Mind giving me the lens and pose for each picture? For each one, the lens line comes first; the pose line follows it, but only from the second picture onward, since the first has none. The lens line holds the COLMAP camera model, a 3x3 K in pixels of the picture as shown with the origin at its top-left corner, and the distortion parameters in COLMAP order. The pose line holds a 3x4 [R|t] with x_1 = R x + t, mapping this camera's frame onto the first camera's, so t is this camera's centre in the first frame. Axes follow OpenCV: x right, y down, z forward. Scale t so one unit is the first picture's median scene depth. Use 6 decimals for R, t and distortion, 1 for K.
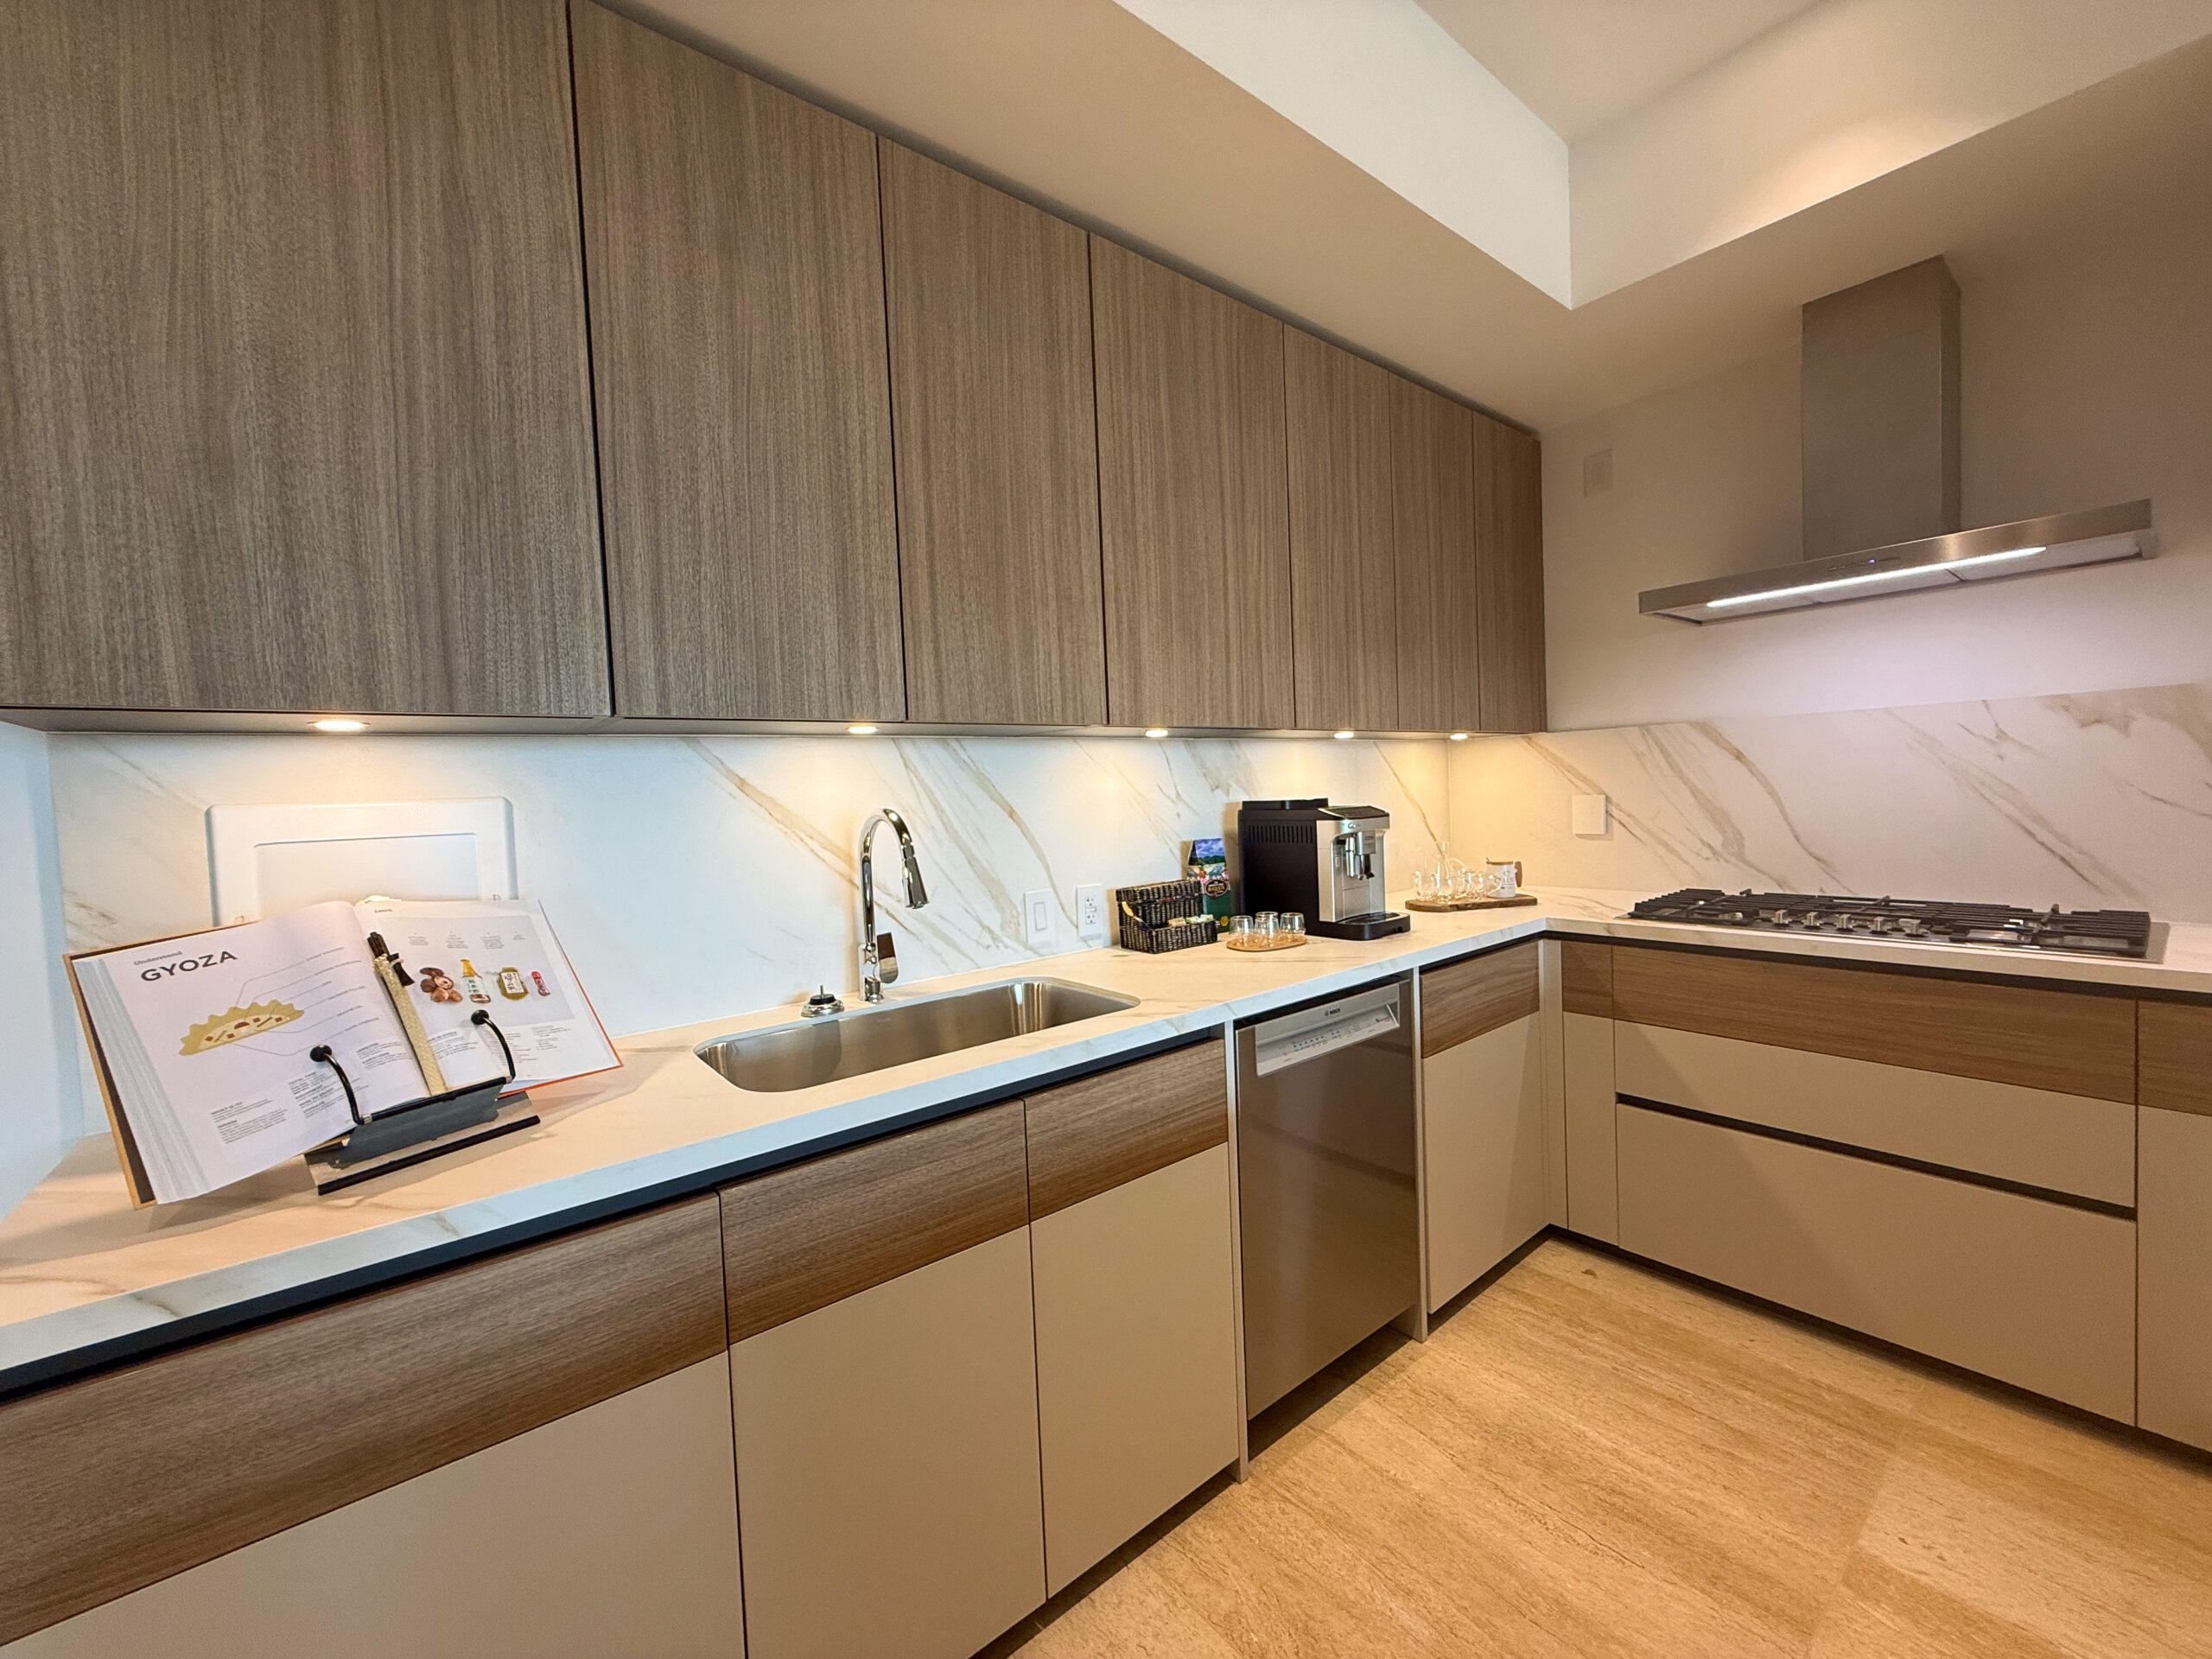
lens RADIAL K [[878.1, 0, 1103.1], [0, 878.1, 828.5], [0, 0, 1]] dist [-0.003047, 0.001845]
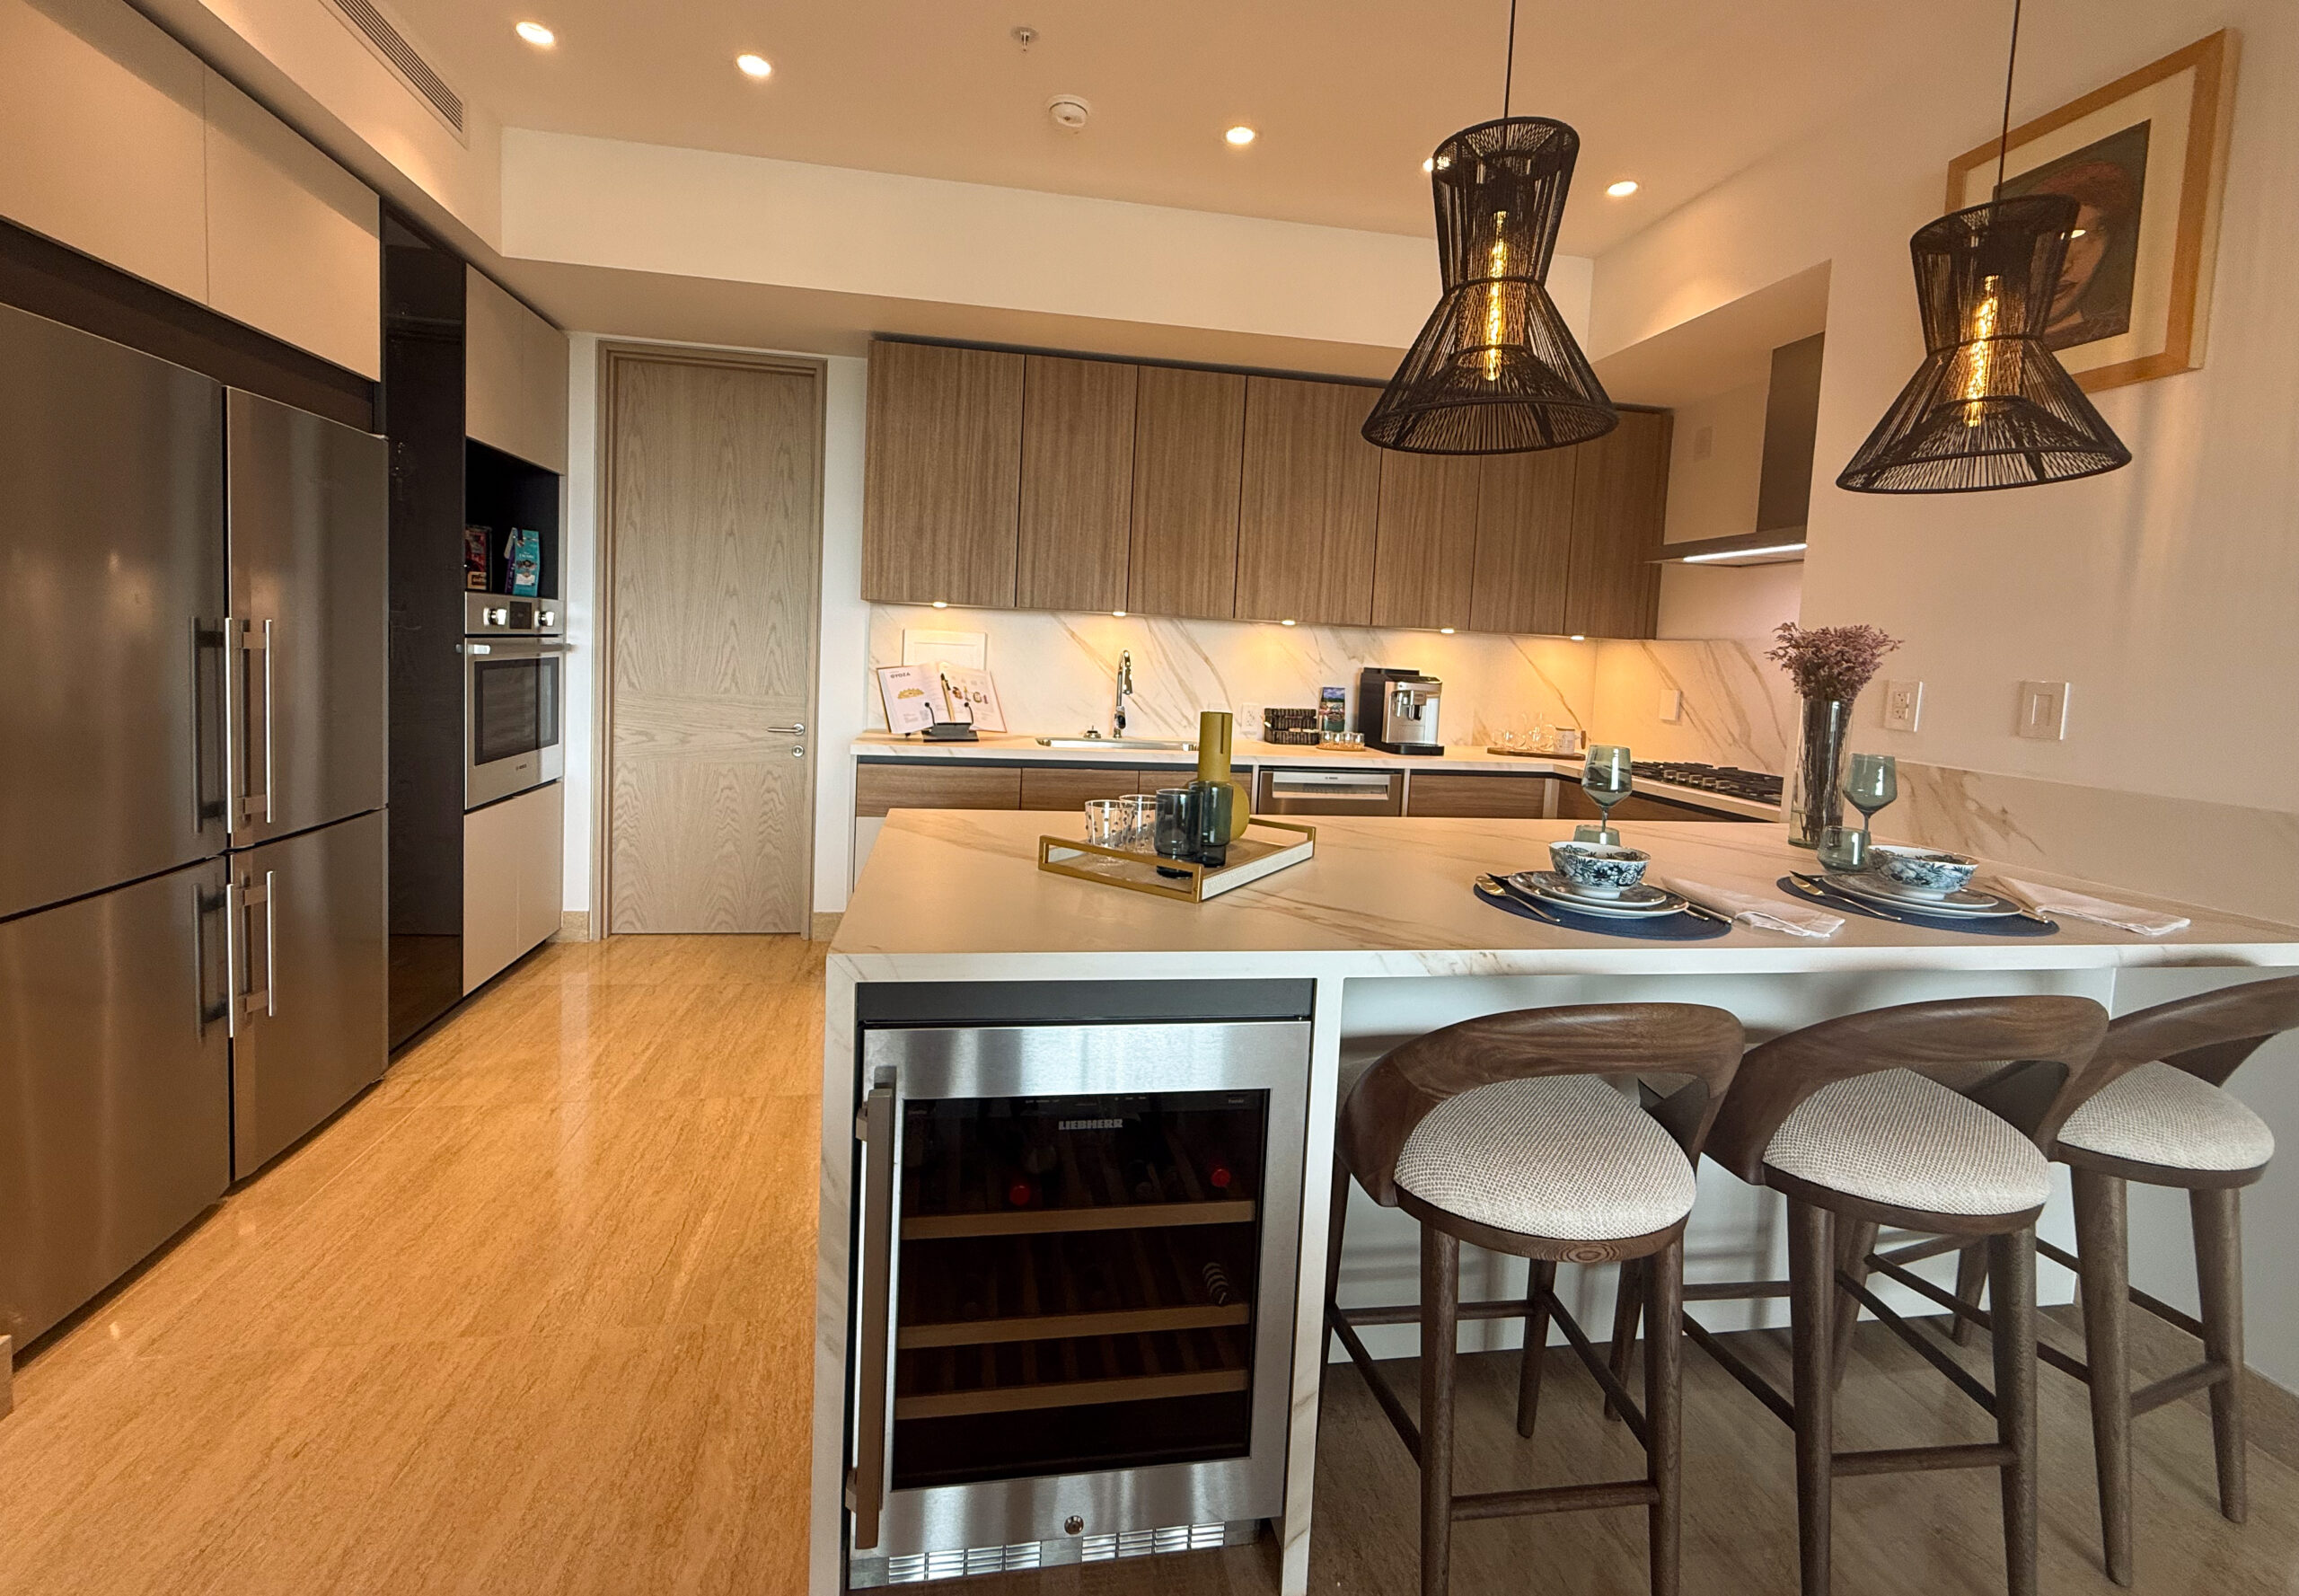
lens RADIAL K [[1011.9, 0, 1126.2], [0, 1011.9, 713.5], [0, 0, 1]] dist [-0.004981, -0.000217]
pose [[0.863683, 0.111978, -0.491439, 1.027488], [-0.103343, 0.993637, 0.044786, 0.021984], [0.493327, 0.012106, 0.869760, -1.221949]]
